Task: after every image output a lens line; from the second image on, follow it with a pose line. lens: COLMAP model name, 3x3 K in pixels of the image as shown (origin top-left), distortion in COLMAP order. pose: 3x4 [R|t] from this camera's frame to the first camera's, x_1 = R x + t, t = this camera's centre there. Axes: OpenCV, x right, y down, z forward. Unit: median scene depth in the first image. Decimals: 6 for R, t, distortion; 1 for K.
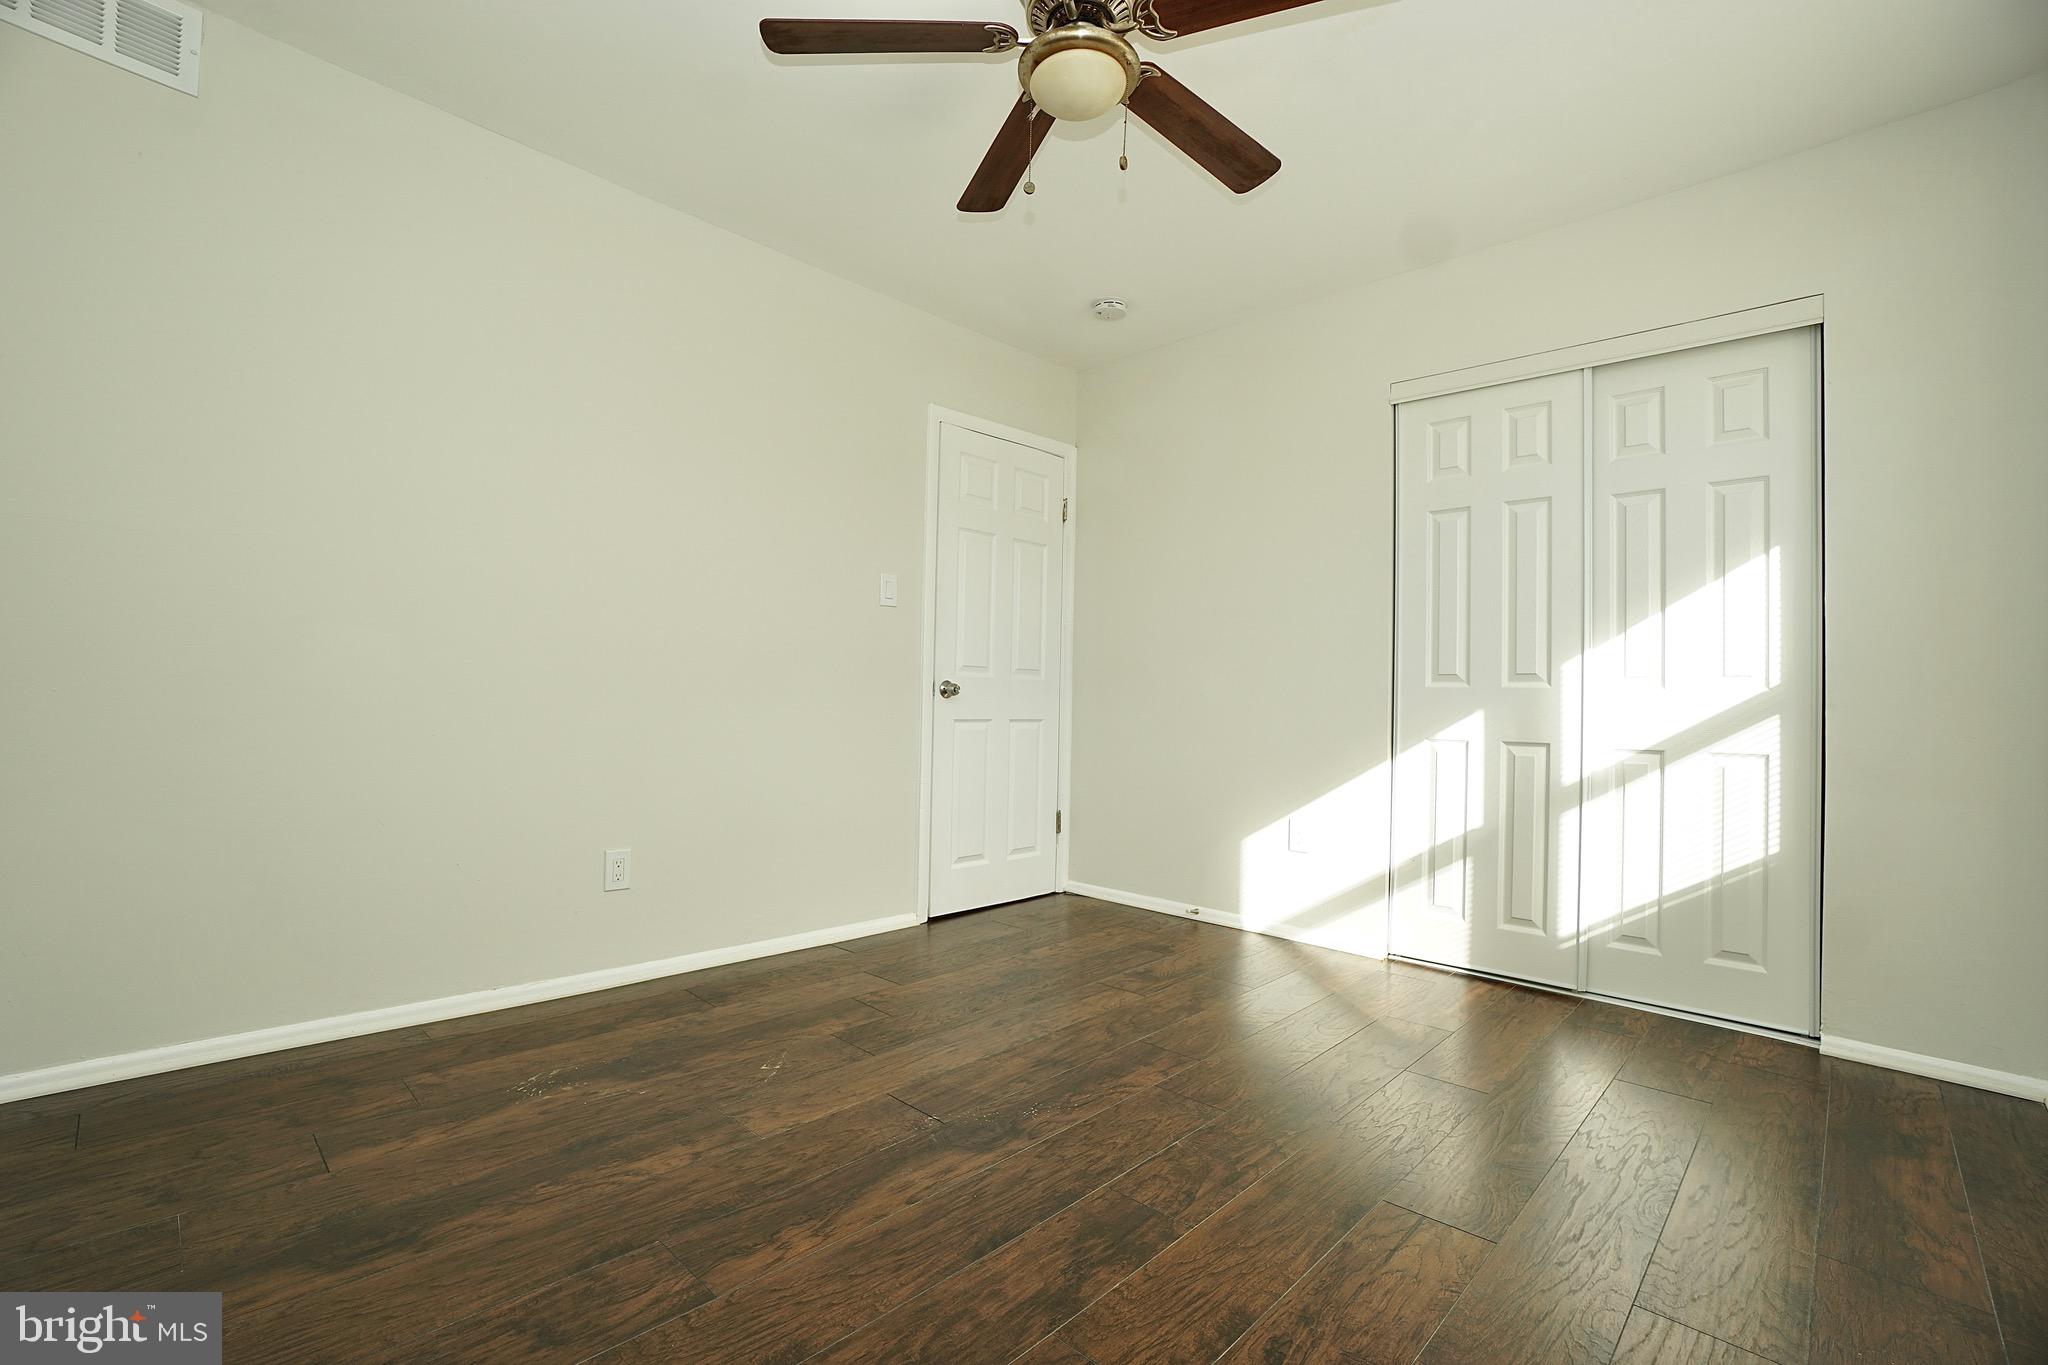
lens RADIAL K [[902.2, 0, 1007.2], [0, 902.2, 683.2], [0, 0, 1]] dist [-0.059255, 0.019520]
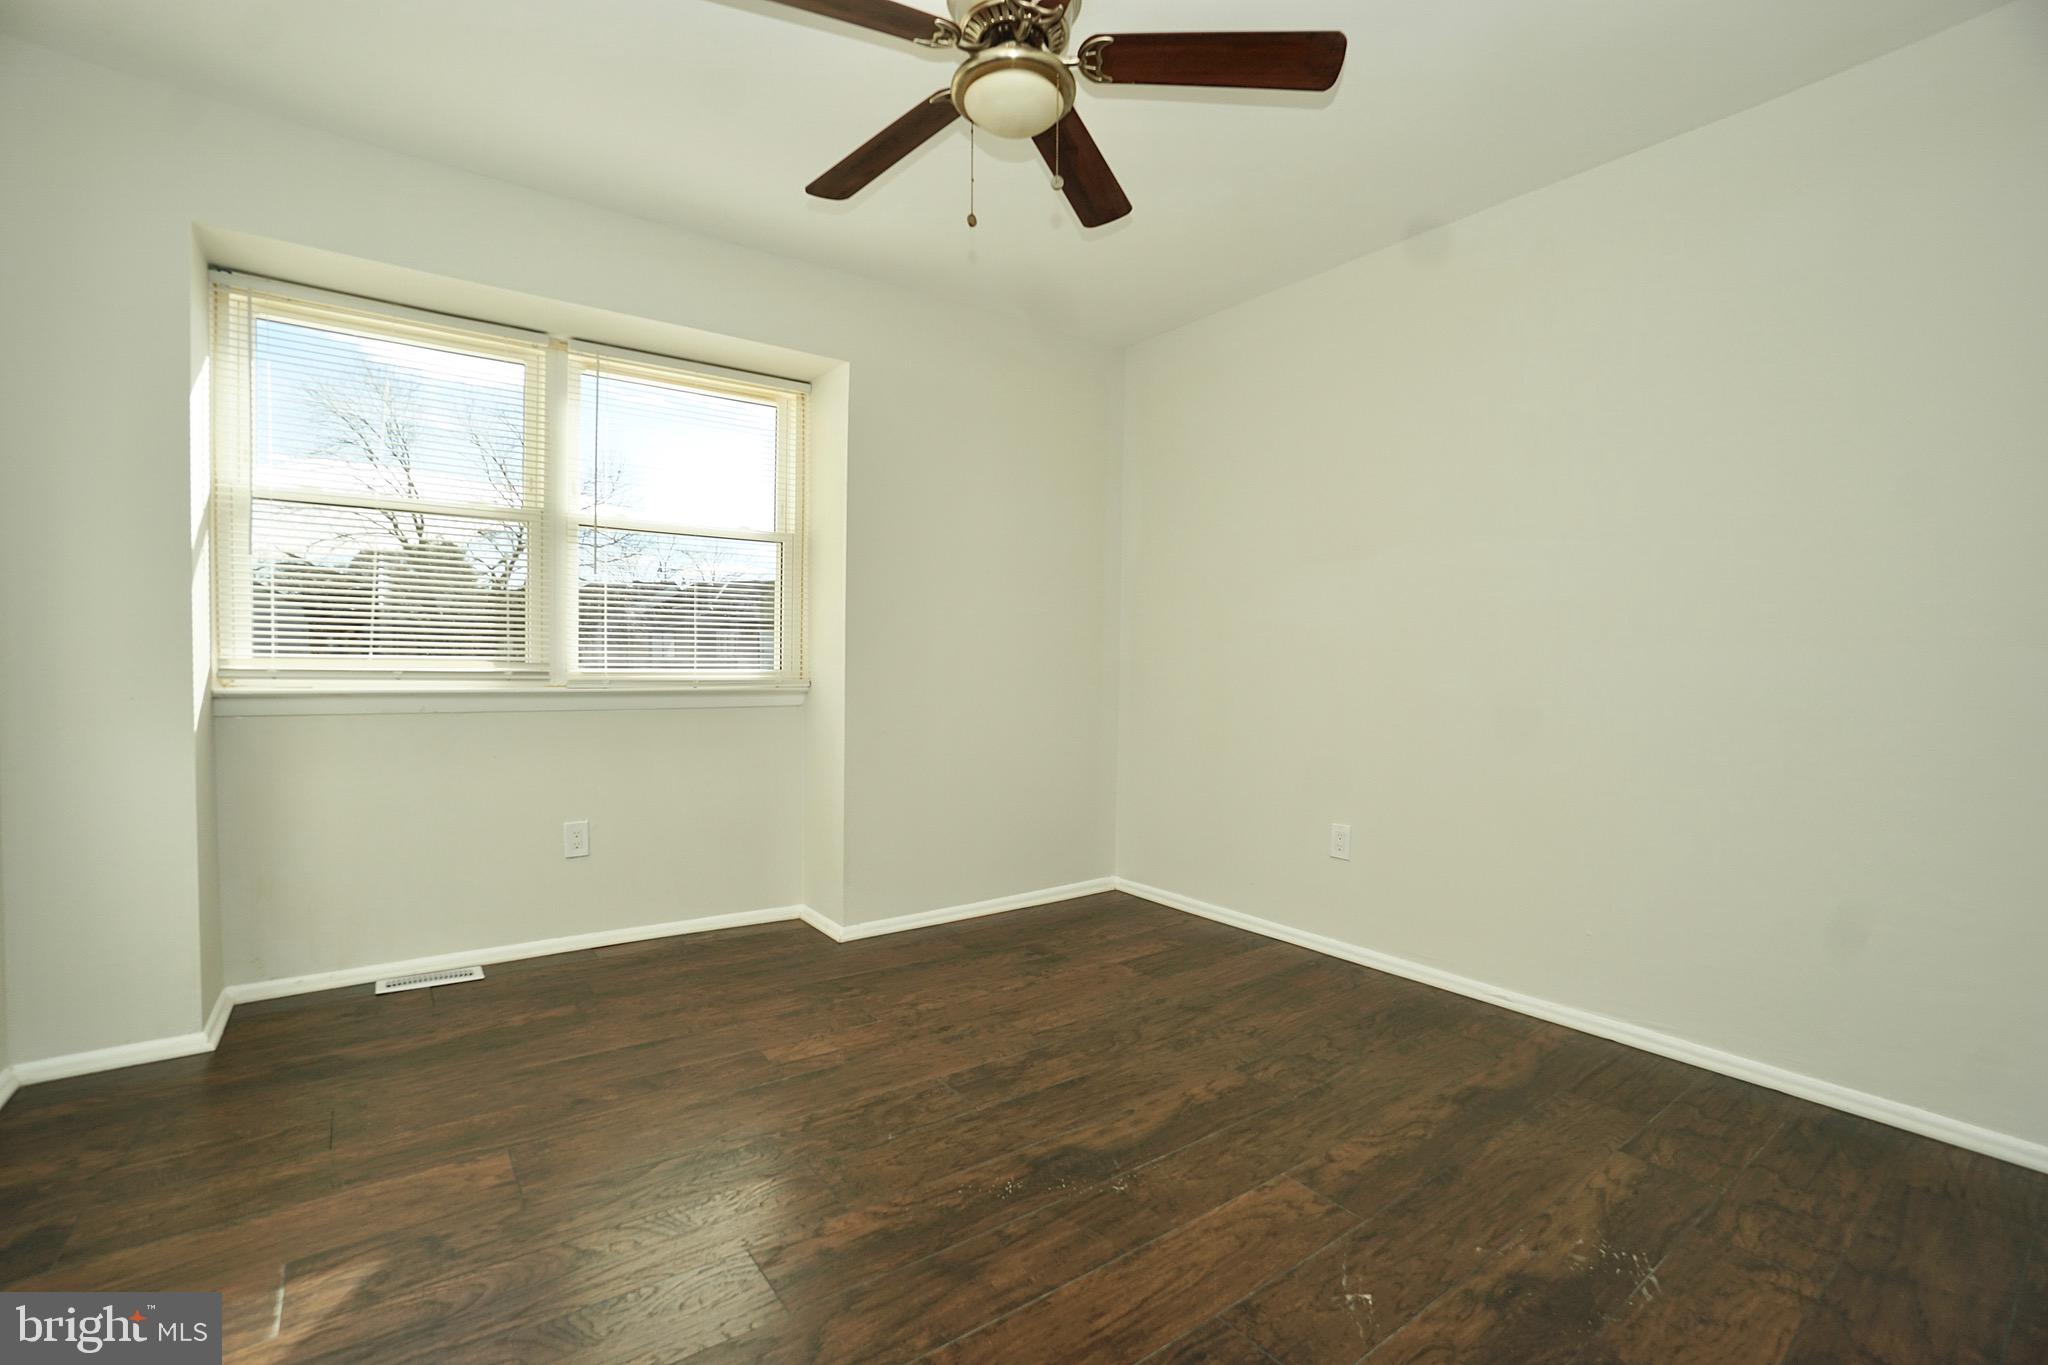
lens RADIAL K [[902.2, 0, 1013.3], [0, 902.2, 674.5], [0, 0, 1]] dist [-0.059255, 0.019520]
pose [[-0.986830, -0.041113, 0.156446, -0.083235], [-0.041650, 0.999132, -0.000157, -0.042510], [-0.156304, -0.006671, -0.987686, 1.664693]]
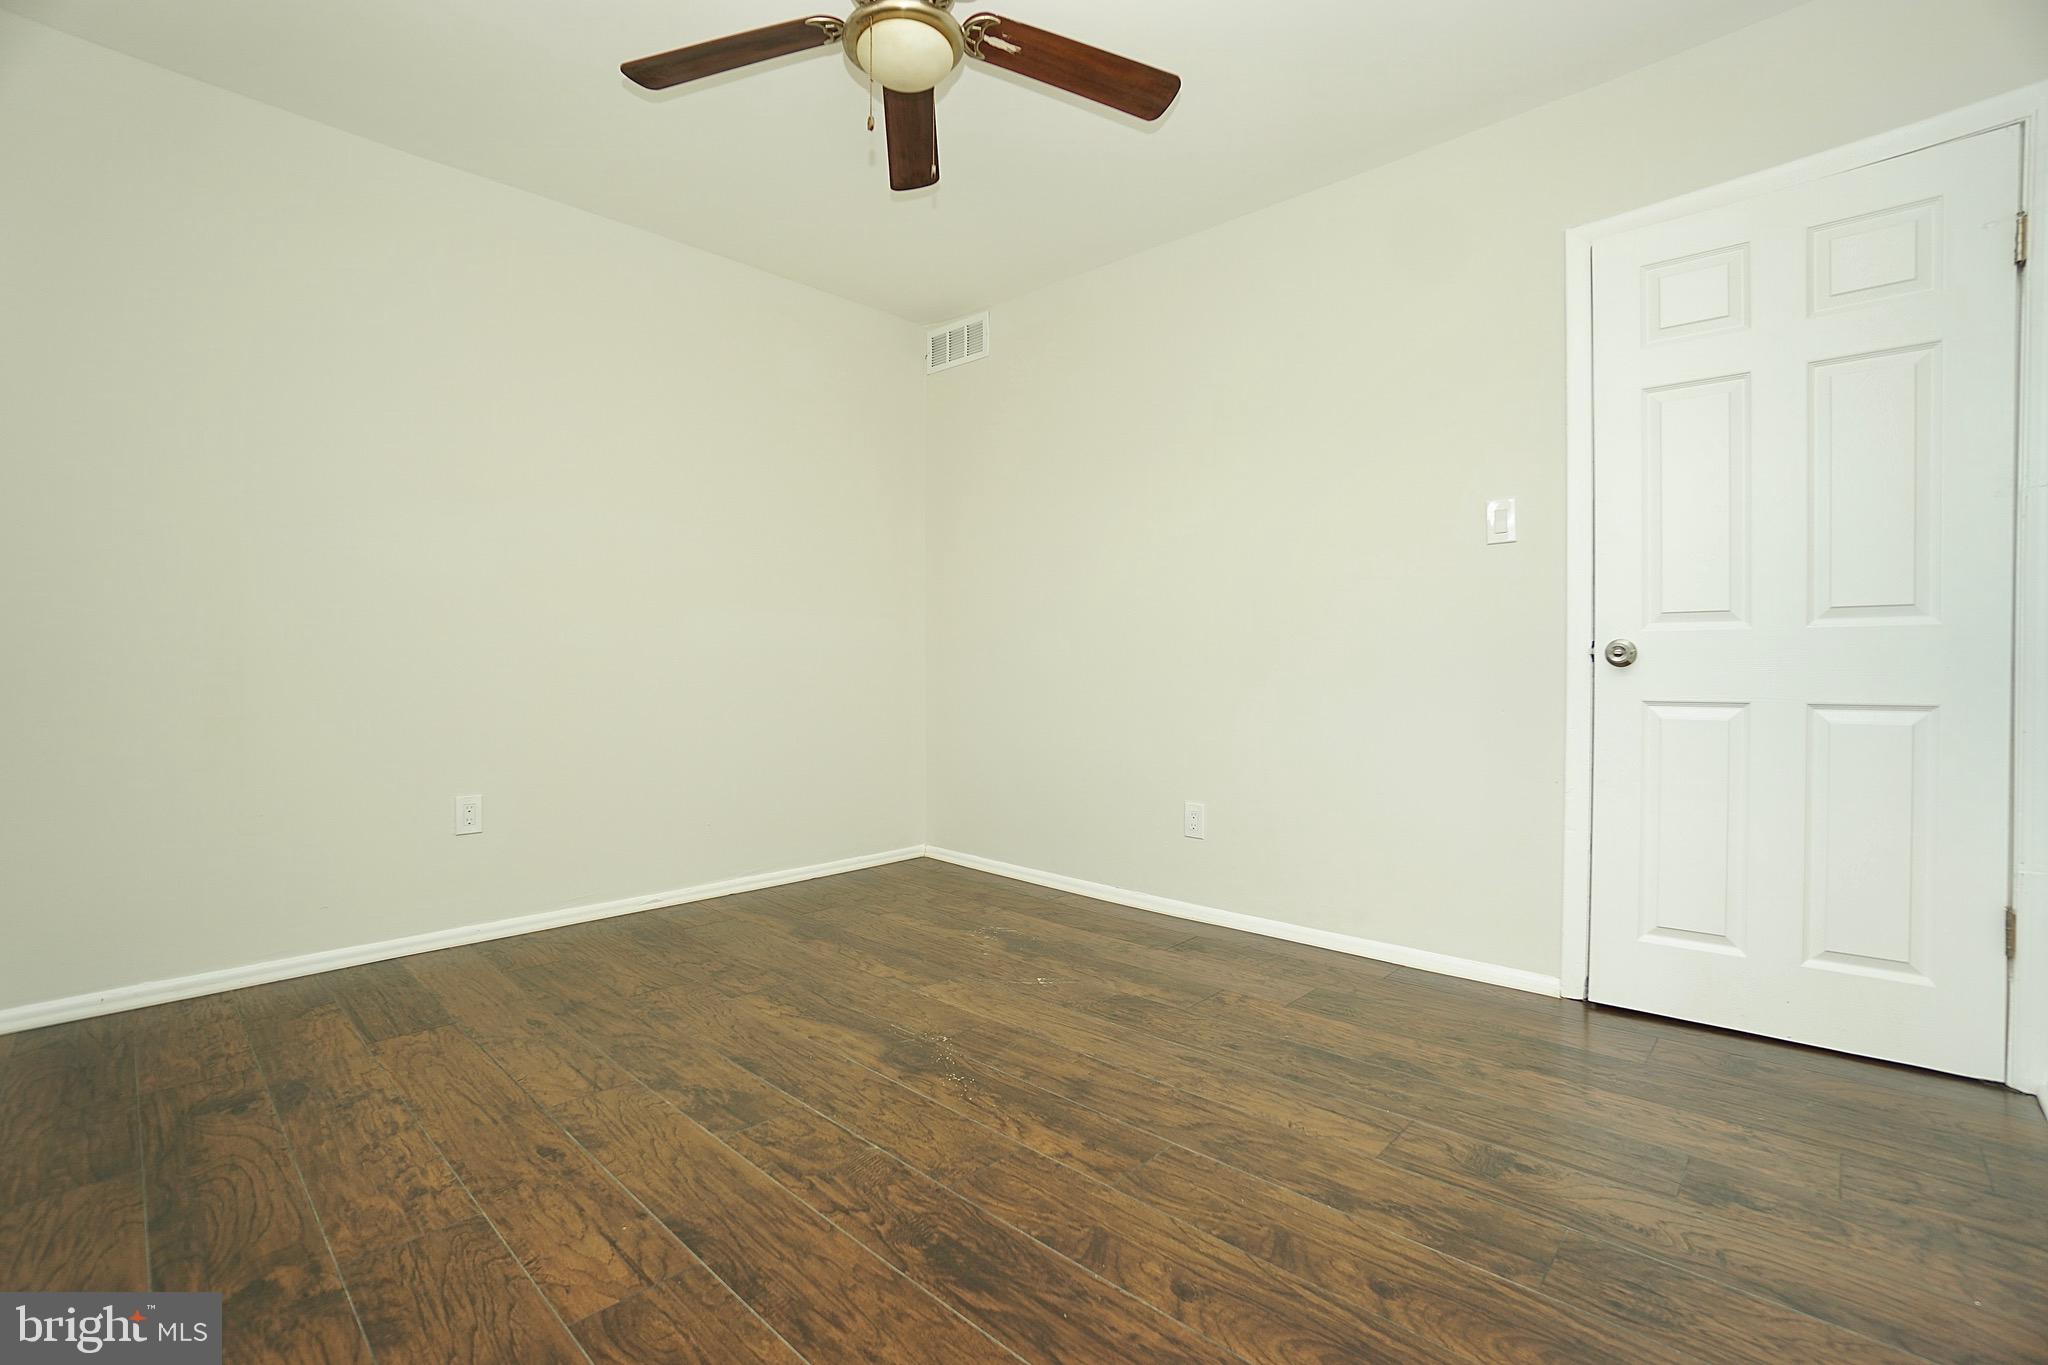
lens RADIAL K [[902.2, 0, 1023.5], [0, 902.2, 675.4], [0, 0, 1]] dist [-0.059255, 0.019520]
pose [[0.021027, -0.013470, -0.999688, 0.907133], [0.019550, 0.999724, -0.013059, 0.036975], [0.999588, -0.019269, 0.021285, 0.927640]]
